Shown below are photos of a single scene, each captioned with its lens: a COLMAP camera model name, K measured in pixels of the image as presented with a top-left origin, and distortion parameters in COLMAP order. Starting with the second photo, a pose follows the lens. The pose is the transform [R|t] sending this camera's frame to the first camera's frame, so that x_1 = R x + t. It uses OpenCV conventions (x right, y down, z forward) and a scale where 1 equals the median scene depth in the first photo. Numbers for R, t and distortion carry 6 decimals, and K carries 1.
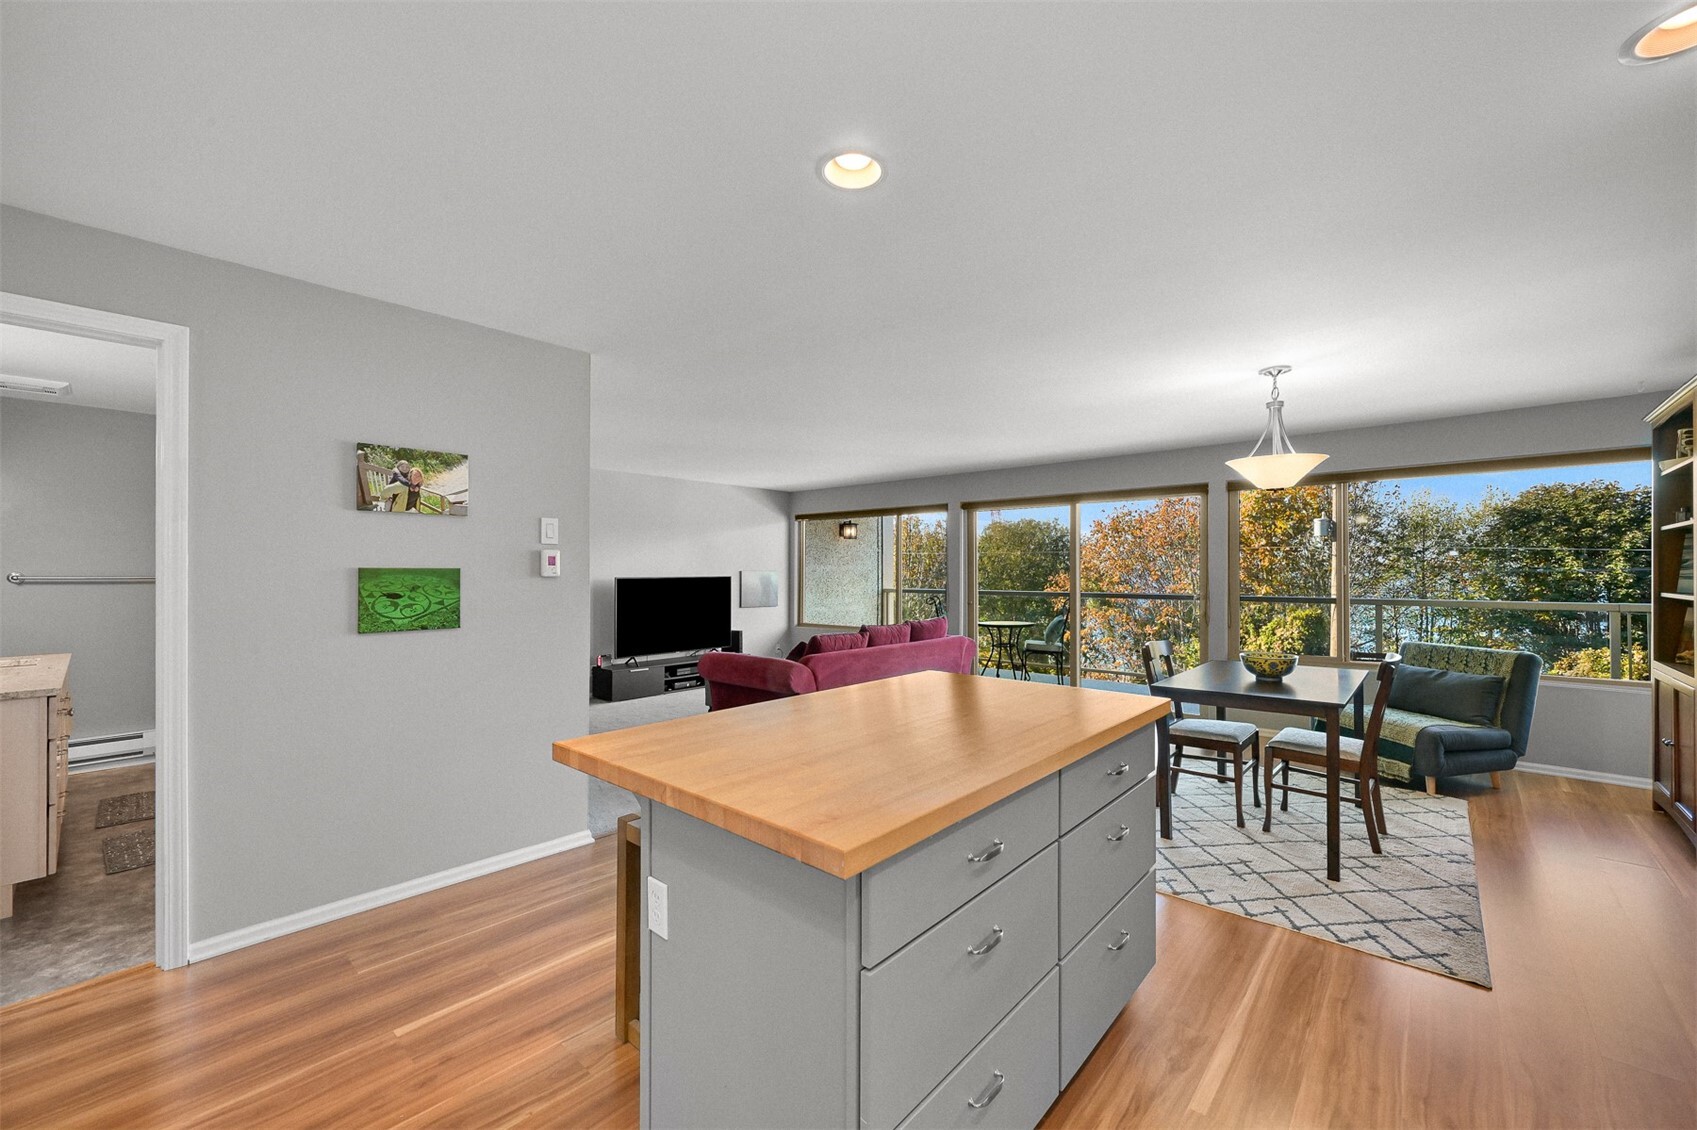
lens RADIAL K [[672.4, 0, 854.2], [0, 672.4, 570.0], [0, 0, 1]] dist [0.002931, 0.000137]
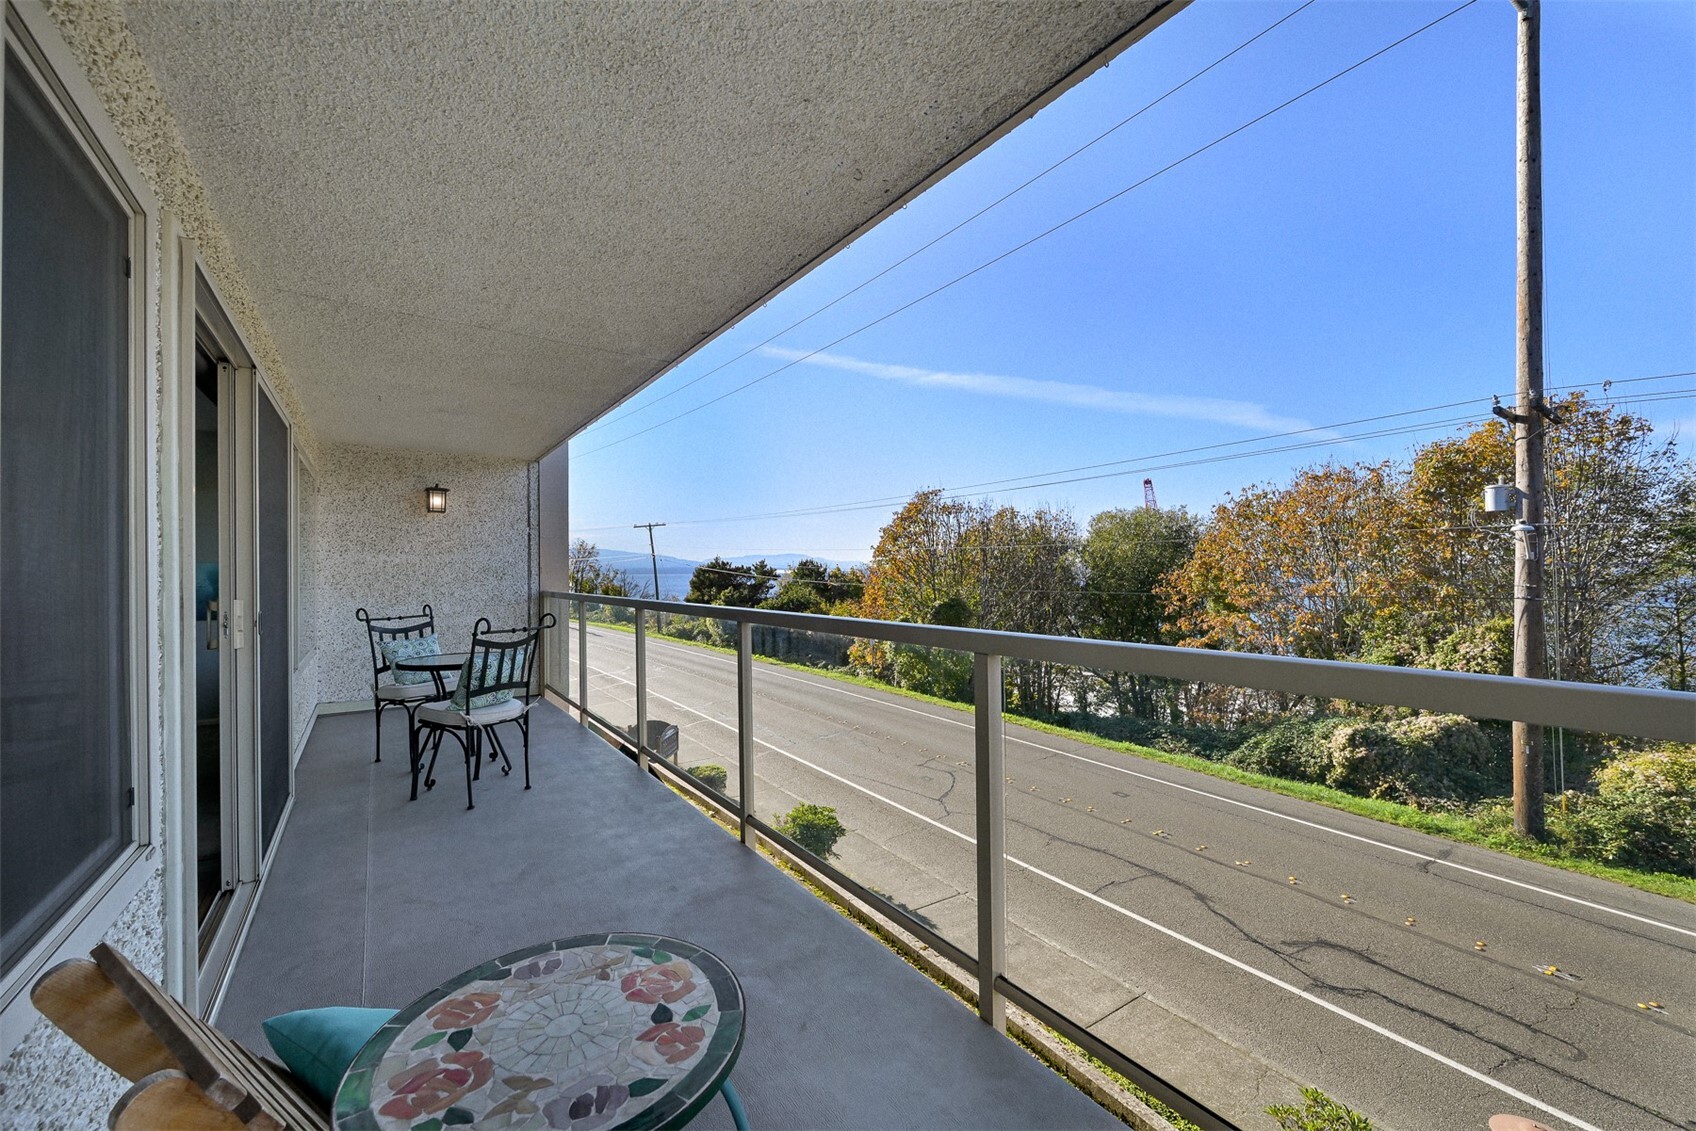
lens RADIAL K [[672.0, 0, 857.6], [0, 672.0, 572.5], [0, 0, 1]] dist [0.002931, 0.000137]
pose [[0.973939, -0.004888, -0.226757, 0.573703], [0.005954, 0.999974, 0.004019, 0.011123], [0.226731, -0.005264, 0.973943, 0.508035]]
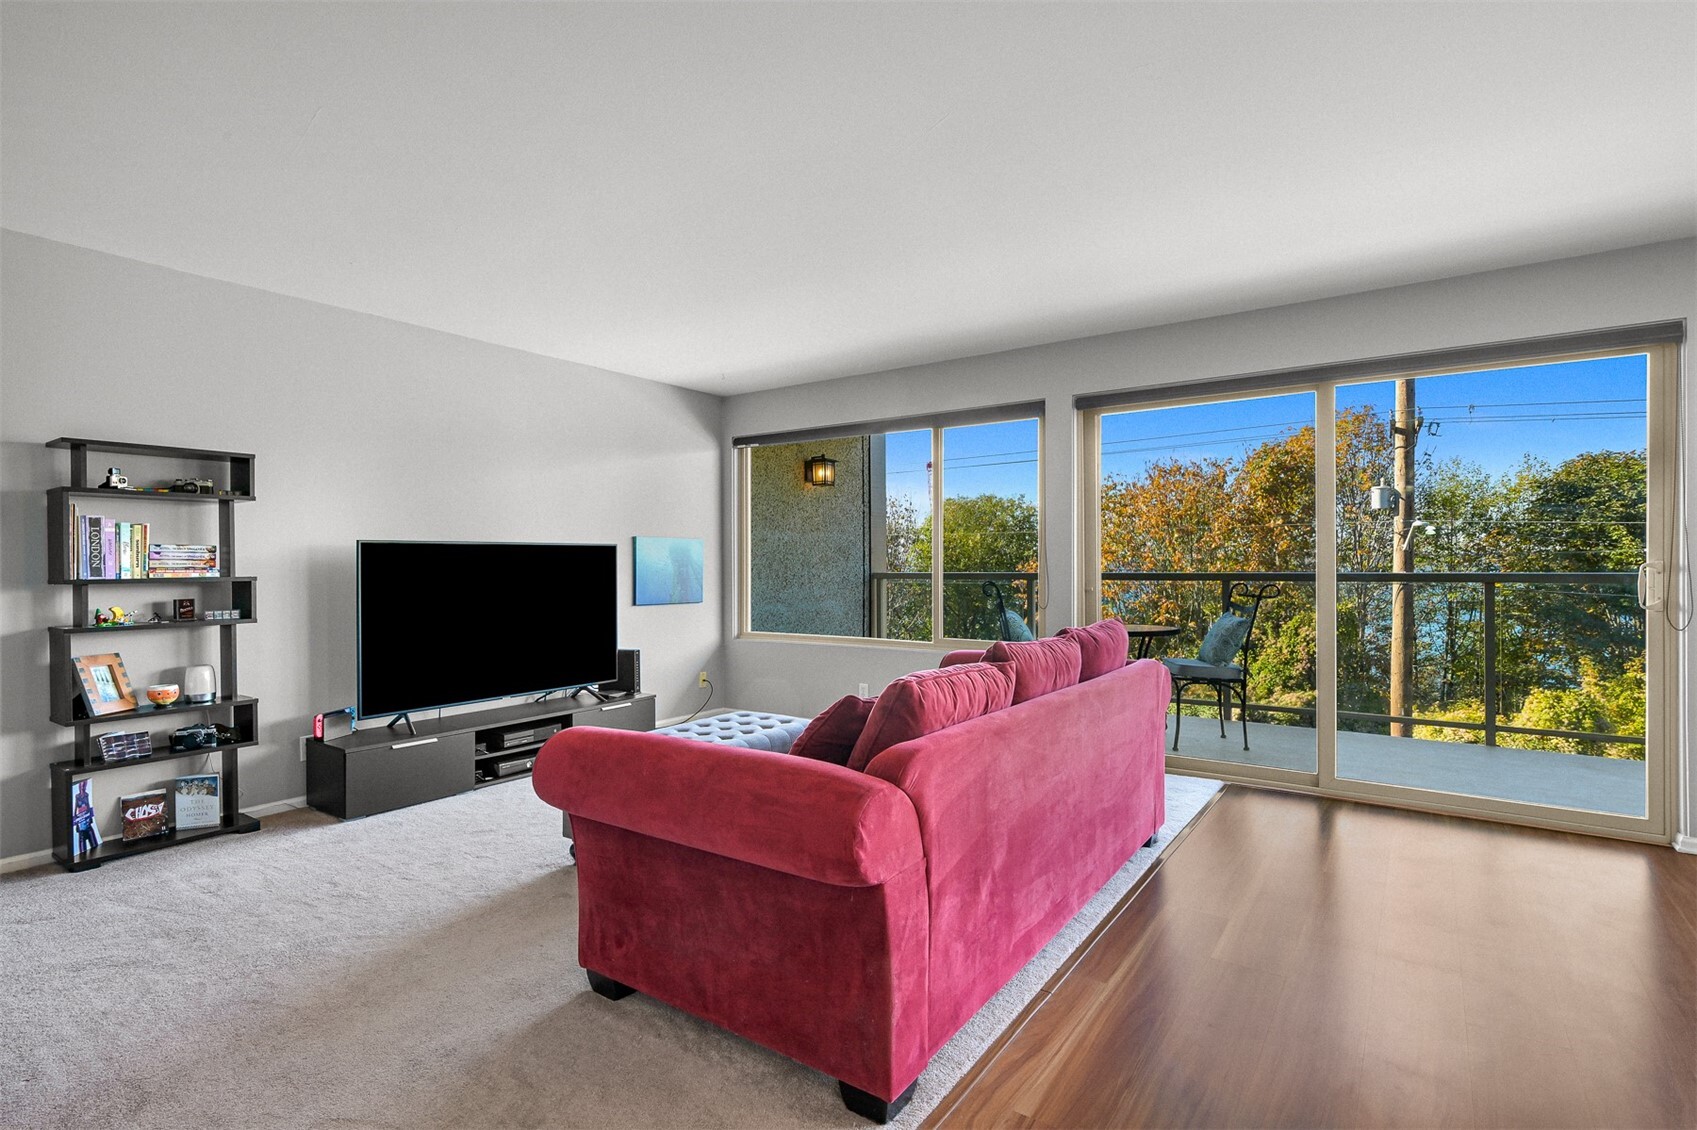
lens RADIAL K [[815.2, 0, 853.0], [0, 815.2, 570.1], [0, 0, 1]] dist [0.002400, -0.001245]
pose [[0.993465, -0.006235, 0.113965, -0.066727], [0.005125, 0.999937, 0.010034, 0.021057], [-0.114021, -0.009384, 0.993434, 0.323043]]
